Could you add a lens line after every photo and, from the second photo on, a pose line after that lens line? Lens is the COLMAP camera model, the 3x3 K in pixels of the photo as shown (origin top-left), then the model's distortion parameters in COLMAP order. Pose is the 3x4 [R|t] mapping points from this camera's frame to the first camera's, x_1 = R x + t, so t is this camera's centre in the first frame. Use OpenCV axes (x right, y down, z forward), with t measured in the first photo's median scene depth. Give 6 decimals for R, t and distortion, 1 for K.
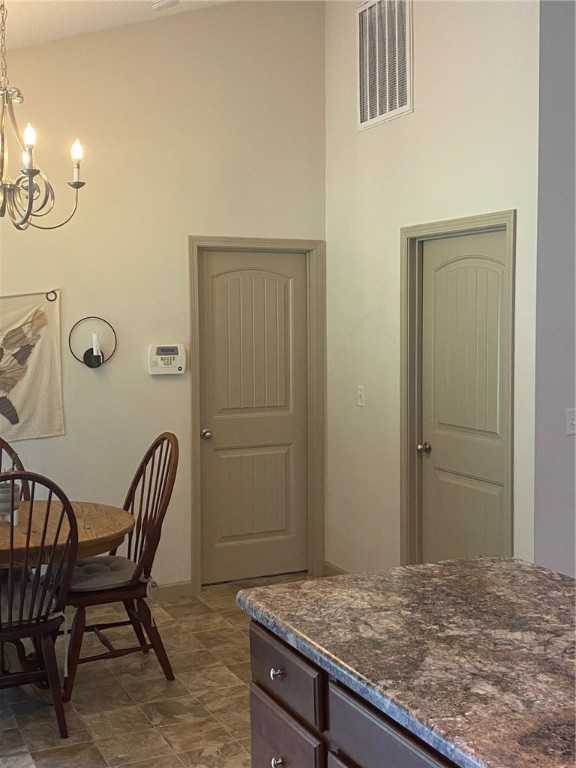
lens RADIAL K [[935.9, 0, 288.0], [0, 935.9, 384.0], [0, 0, 1]] dist [0.167983, -0.427628]
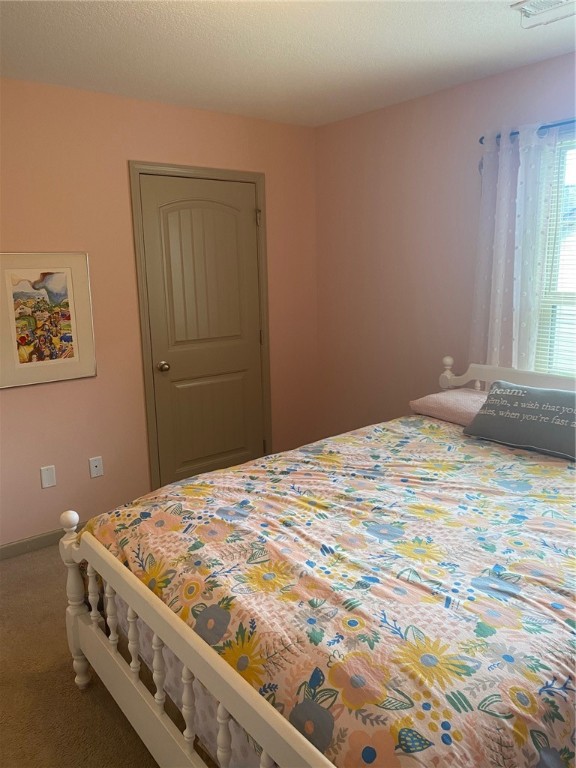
lens RADIAL K [[585.7, 0, 285.0], [0, 585.7, 379.9], [0, 0, 1]] dist [0.040677, -0.038841]
pose [[0.975048, -0.058540, 0.214138, -0.105737], [0.032014, 0.991601, 0.125307, -0.007394], [-0.219675, -0.115324, 0.968733, 0.395111]]
